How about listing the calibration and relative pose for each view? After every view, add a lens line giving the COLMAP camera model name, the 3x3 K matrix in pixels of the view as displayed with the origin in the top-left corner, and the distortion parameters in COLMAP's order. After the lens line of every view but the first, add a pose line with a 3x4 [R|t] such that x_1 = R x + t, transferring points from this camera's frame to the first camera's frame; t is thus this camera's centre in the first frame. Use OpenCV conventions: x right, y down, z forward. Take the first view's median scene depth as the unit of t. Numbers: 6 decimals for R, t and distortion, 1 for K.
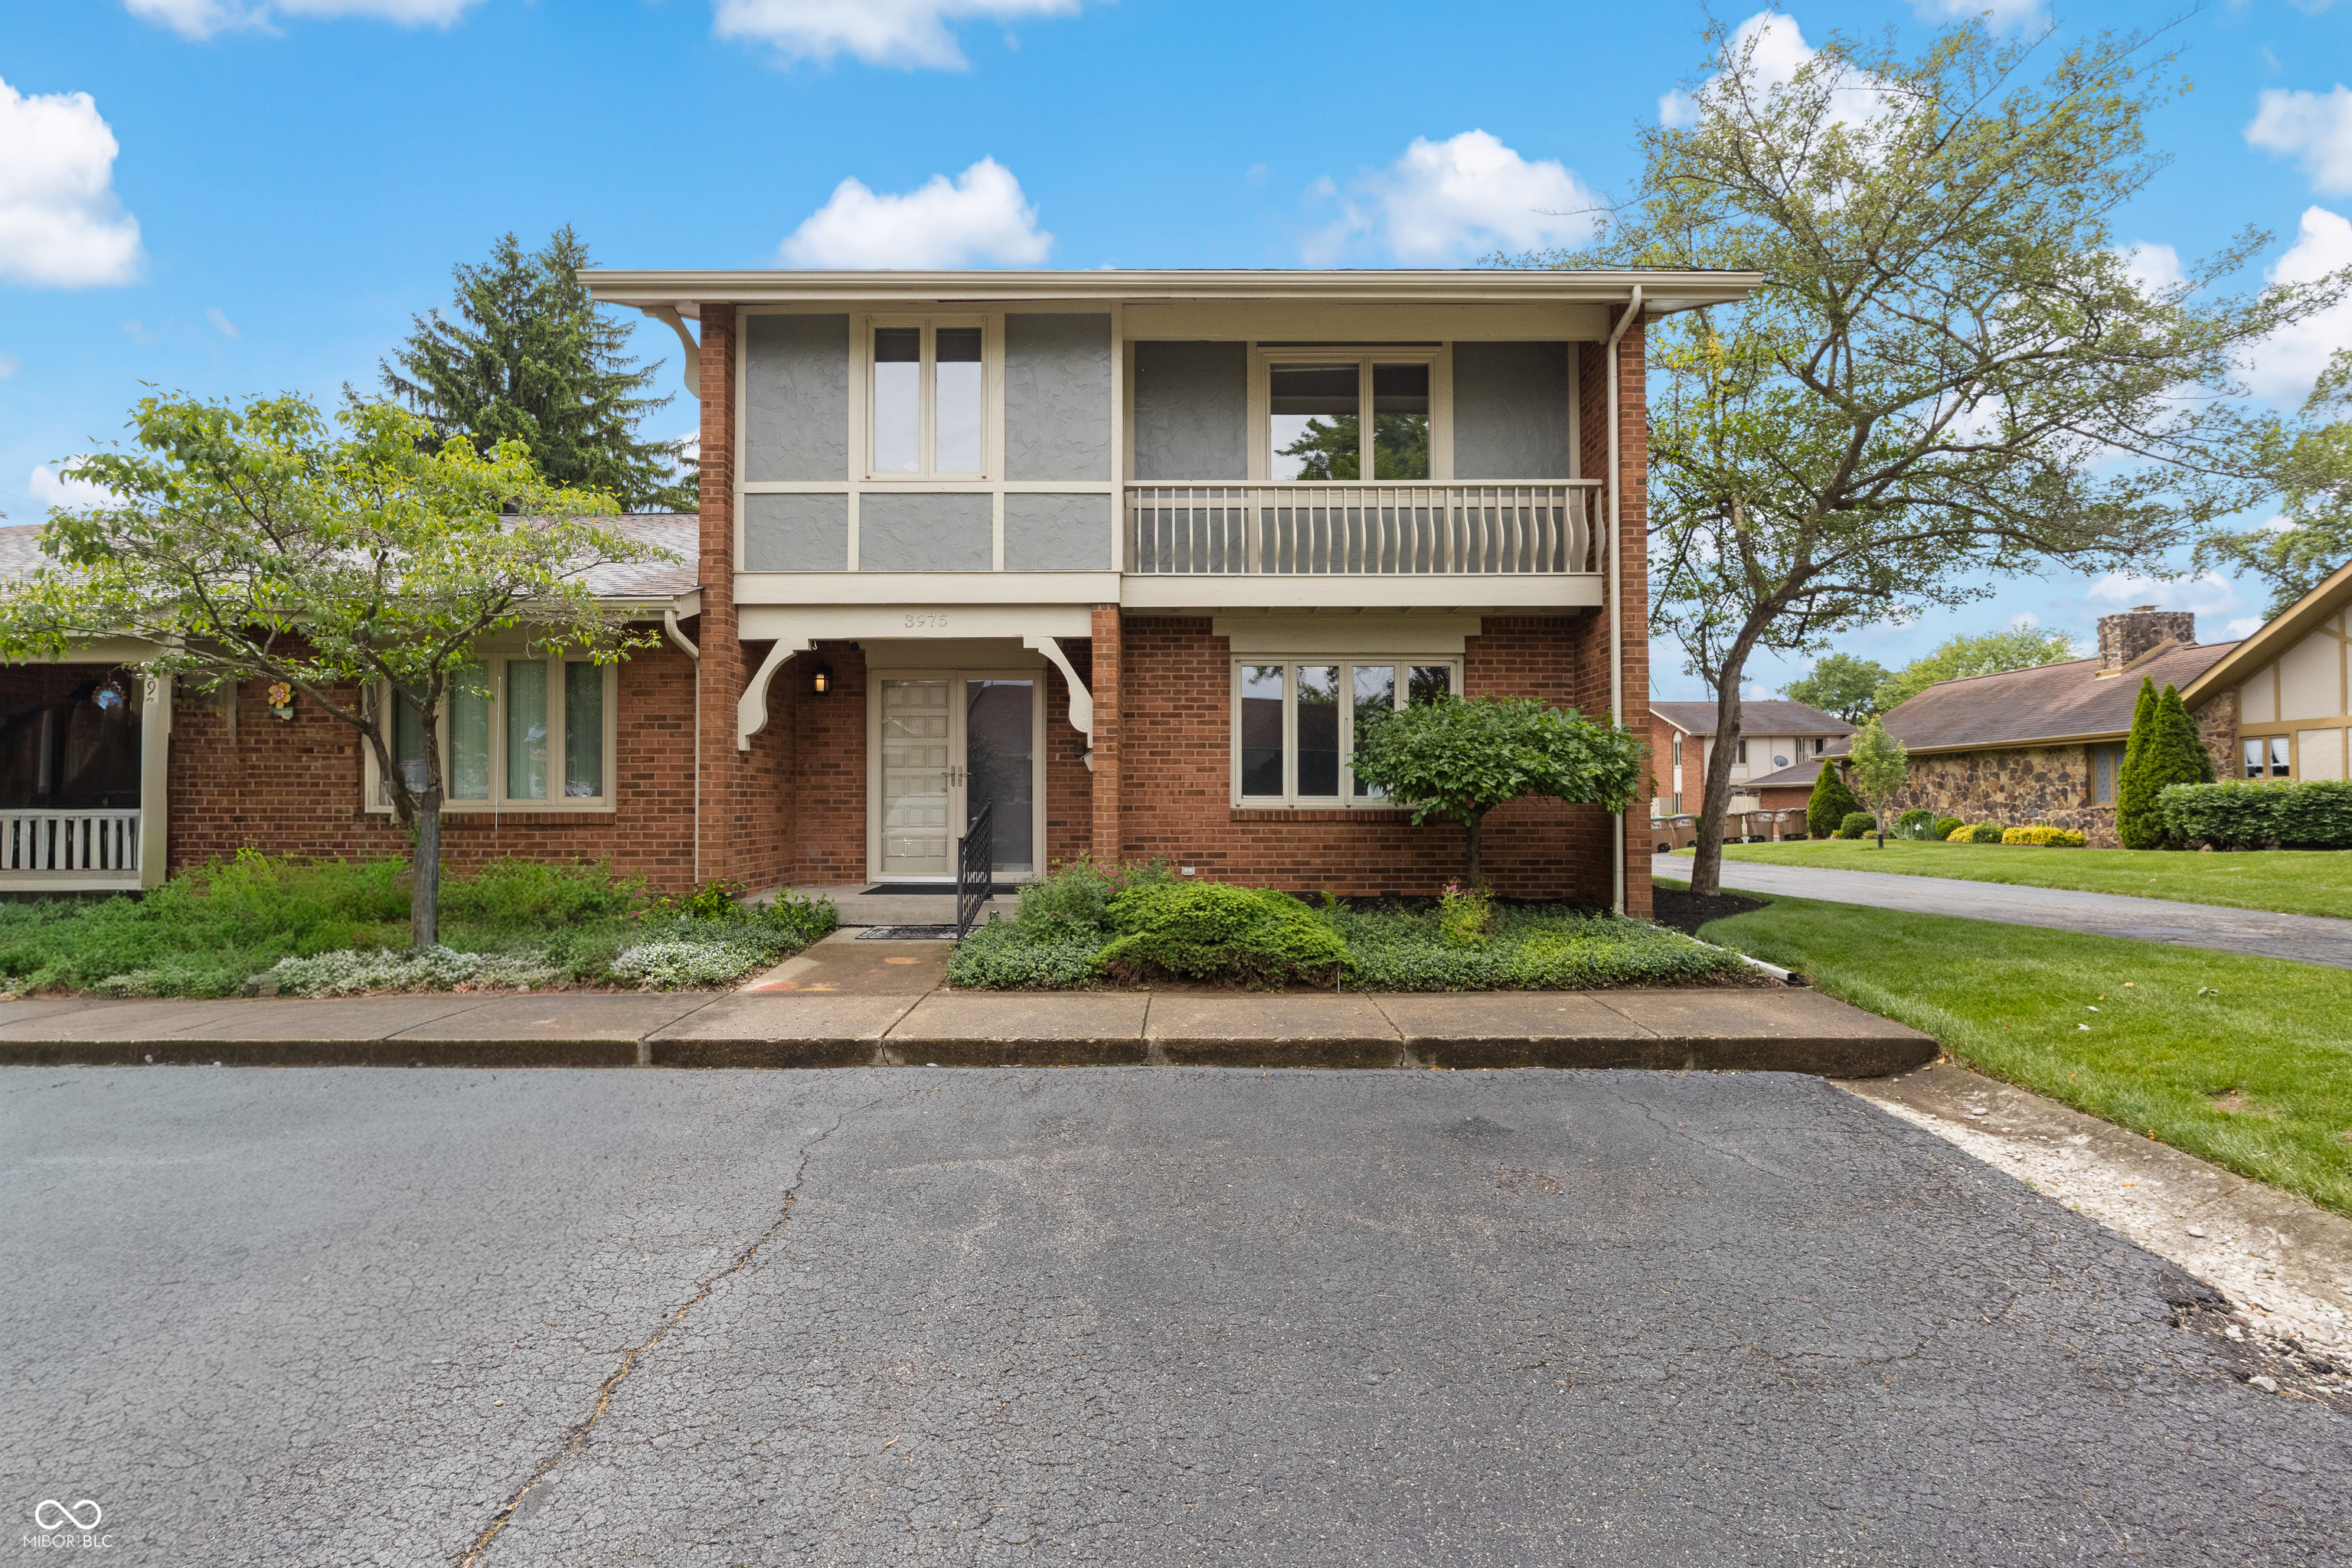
lens RADIAL K [[1074.5, 0, 1175.9], [0, 1074.5, 786.7], [0, 0, 1]] dist [-0.004195, -0.000081]
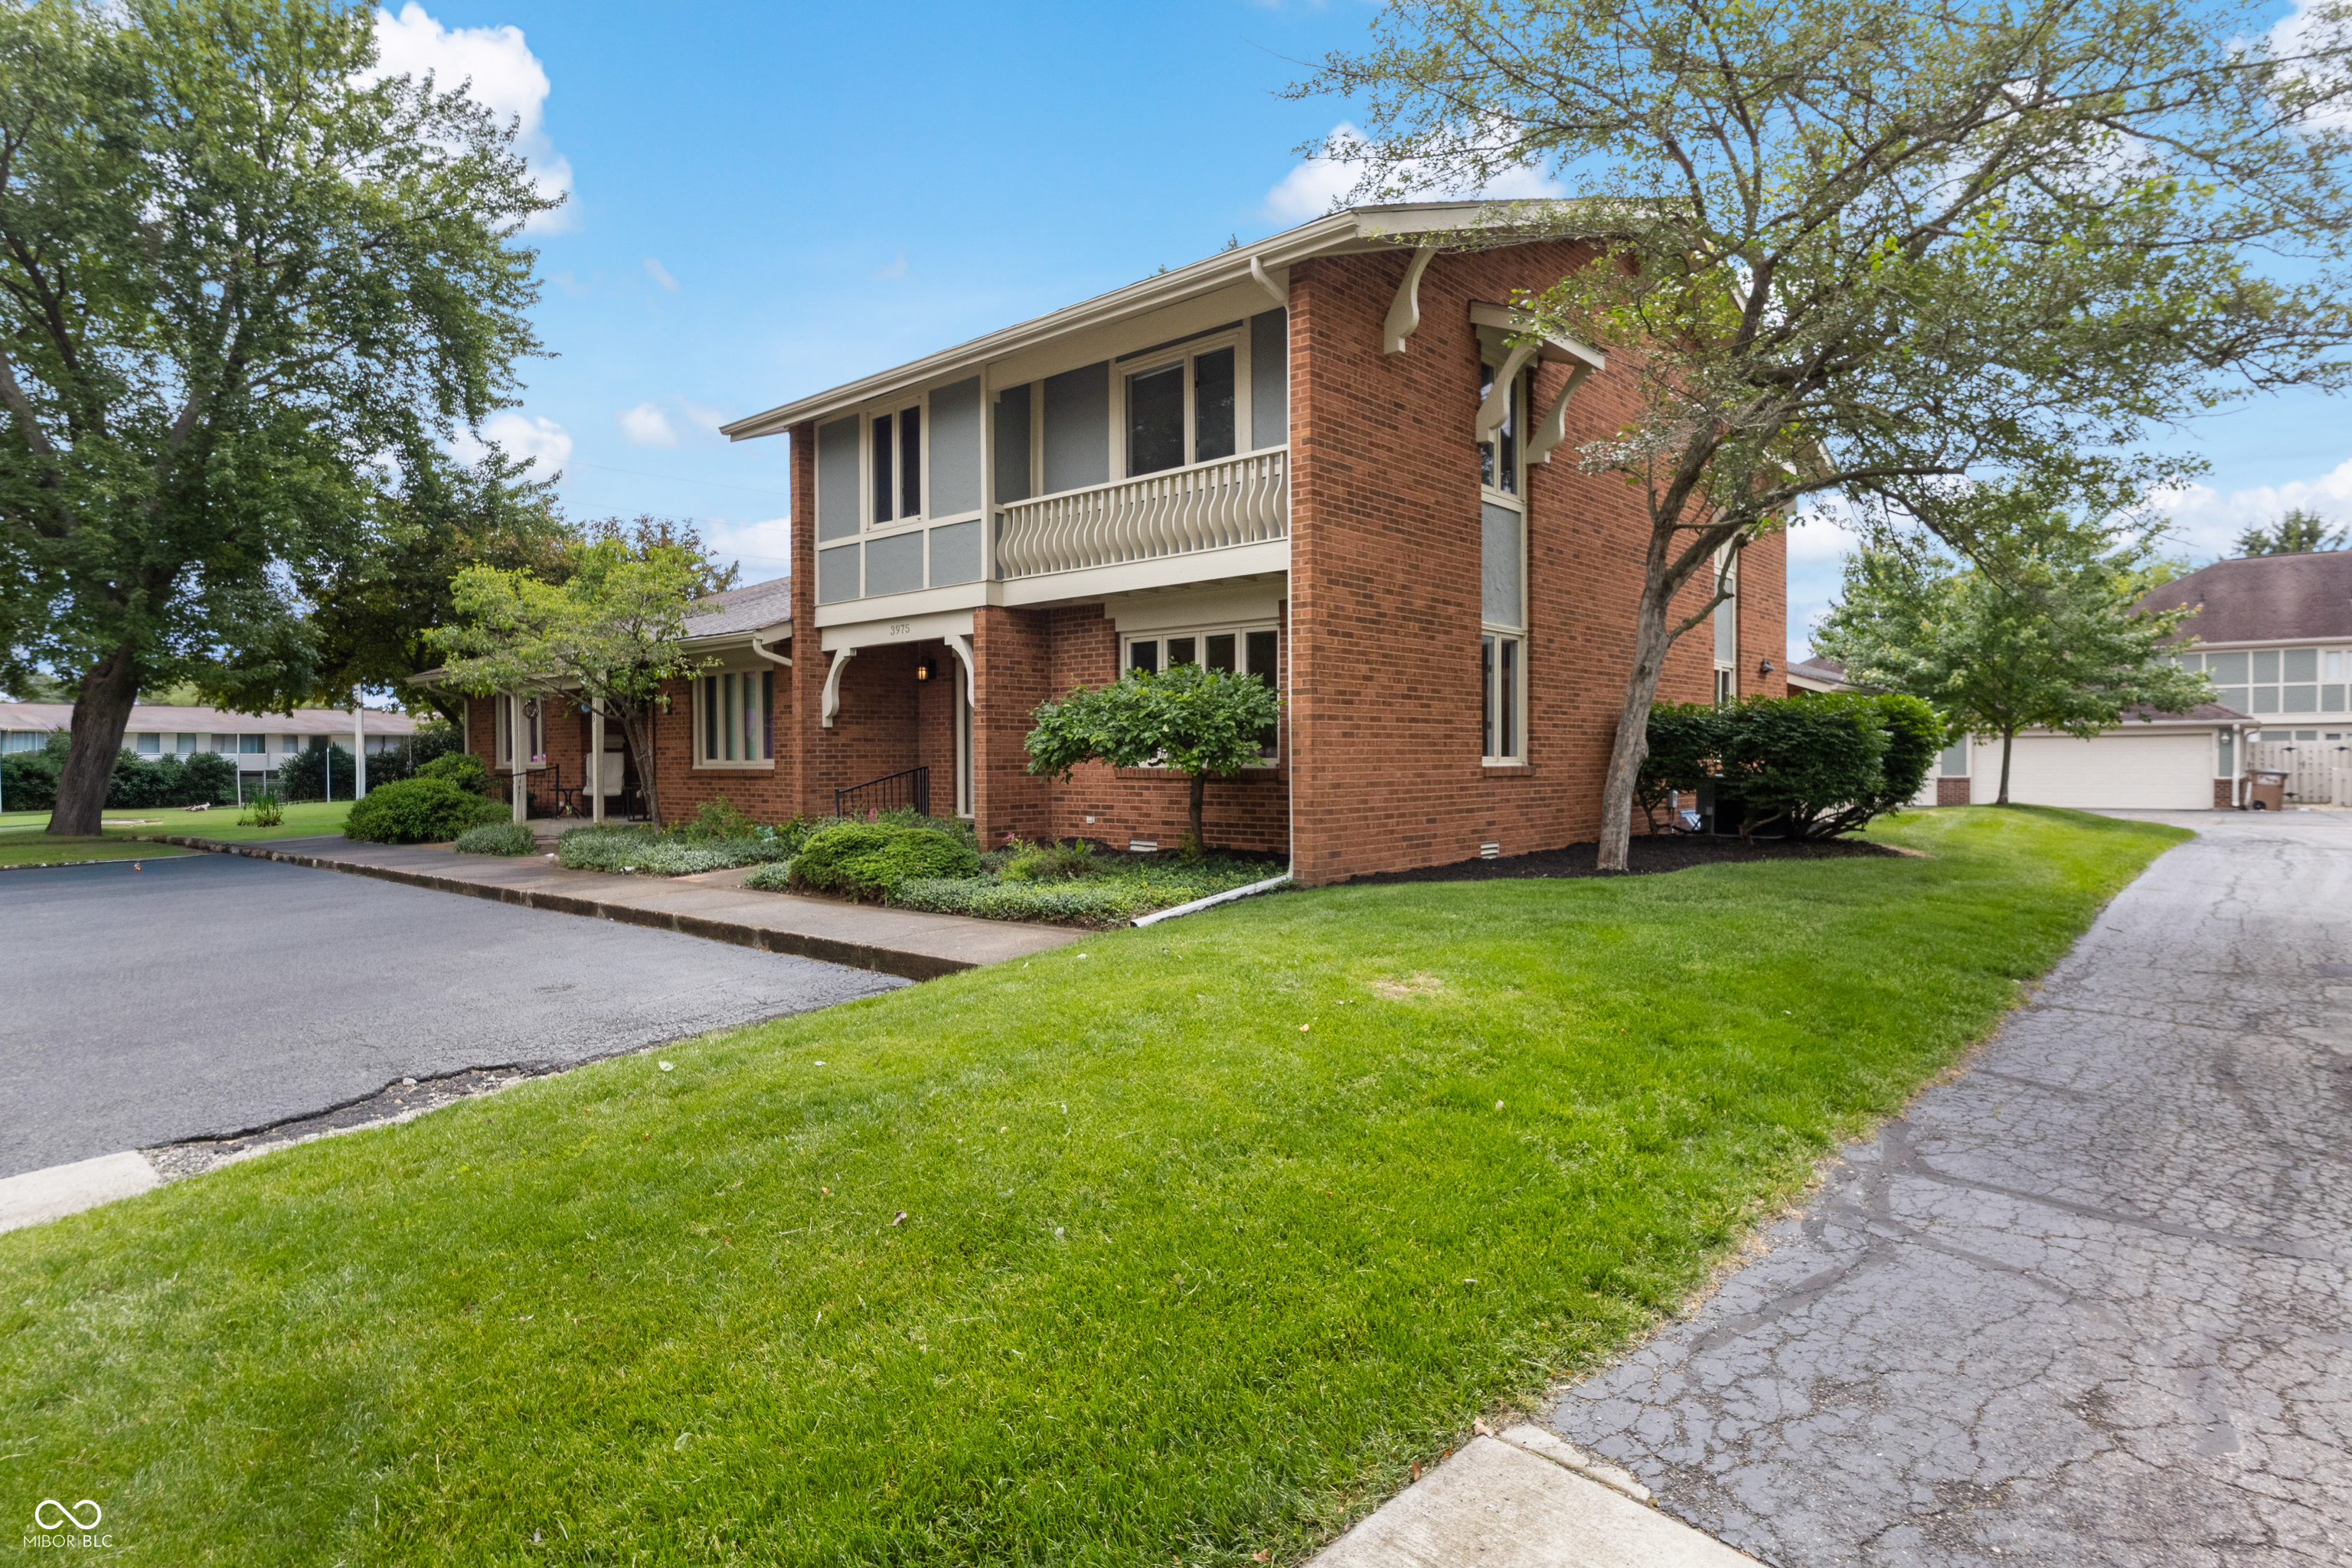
lens RADIAL K [[1305.8, 0, 1175.2], [0, 1305.8, 780.9], [0, 0, 1]] dist [0.005565, 0.000137]
pose [[0.737491, 0.009403, -0.675291, 1.147699], [0.014187, 0.999467, 0.029410, -0.006013], [0.675208, -0.031270, 0.736965, 0.008400]]
